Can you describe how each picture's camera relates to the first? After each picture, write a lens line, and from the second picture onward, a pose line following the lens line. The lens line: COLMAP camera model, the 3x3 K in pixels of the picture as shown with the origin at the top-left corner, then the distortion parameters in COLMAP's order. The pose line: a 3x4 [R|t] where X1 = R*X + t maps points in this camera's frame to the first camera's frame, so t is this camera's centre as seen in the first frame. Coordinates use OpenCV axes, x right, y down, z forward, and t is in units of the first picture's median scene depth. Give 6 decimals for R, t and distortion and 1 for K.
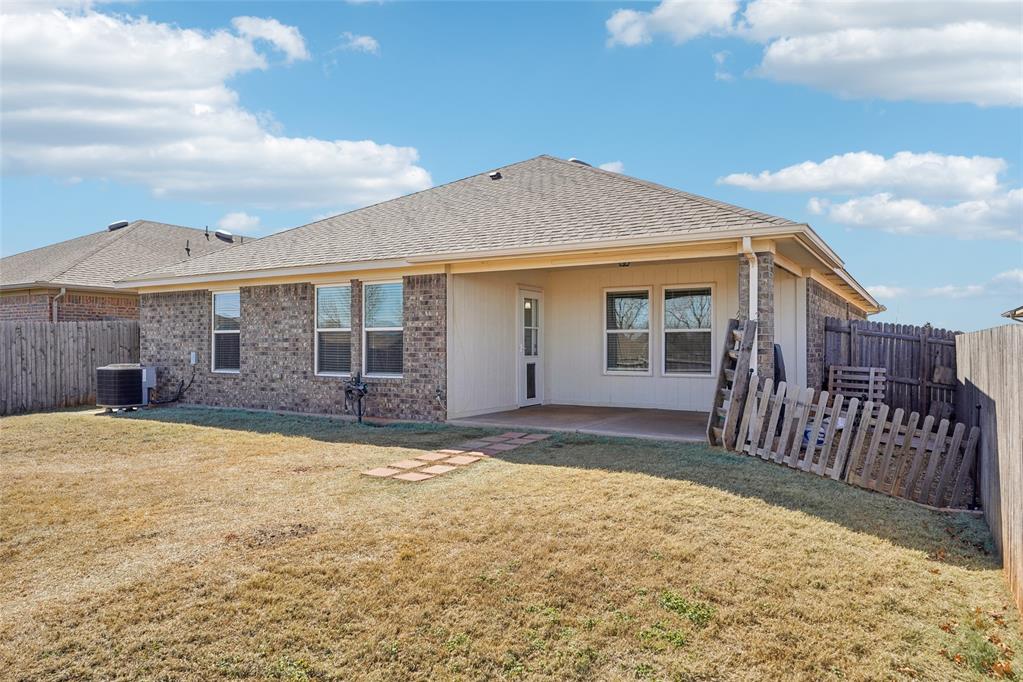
lens RADIAL K [[688.1, 0, 511.9], [0, 688.1, 336.8], [0, 0, 1]] dist [-0.002504, -0.000514]
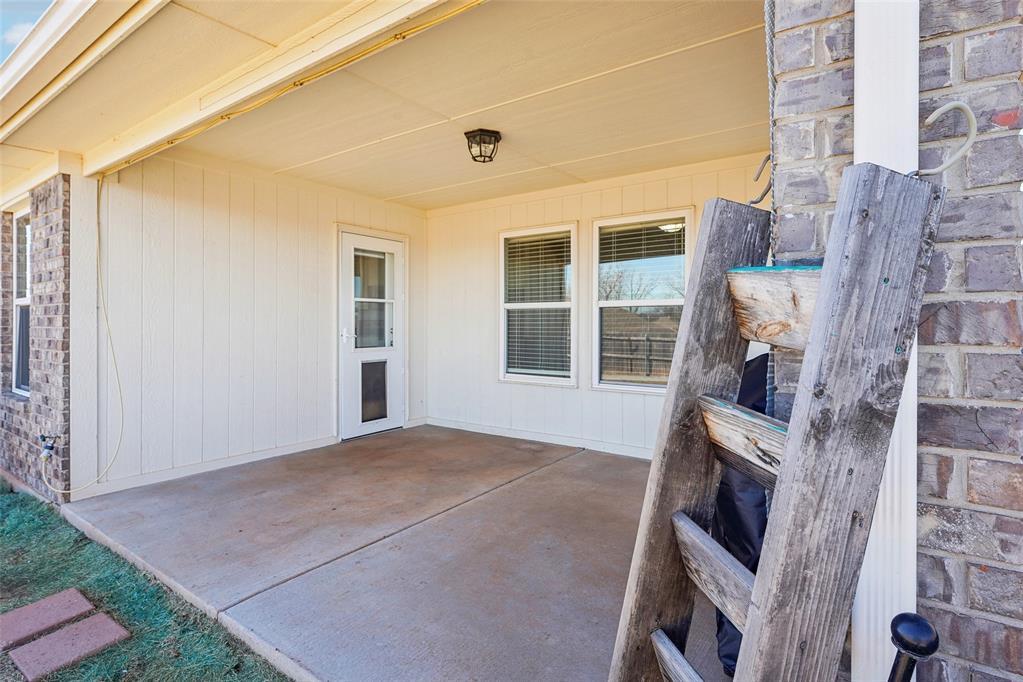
lens RADIAL K [[518.2, 0, 512.5], [0, 518.2, 322.9], [0, 0, 1]] dist [0.000413, 0.000063]
pose [[0.996348, 0.000234, -0.085387, 0.189872], [0.001106, 0.999877, 0.015645, -0.000477], [0.085380, -0.015682, 0.996225, 0.591600]]
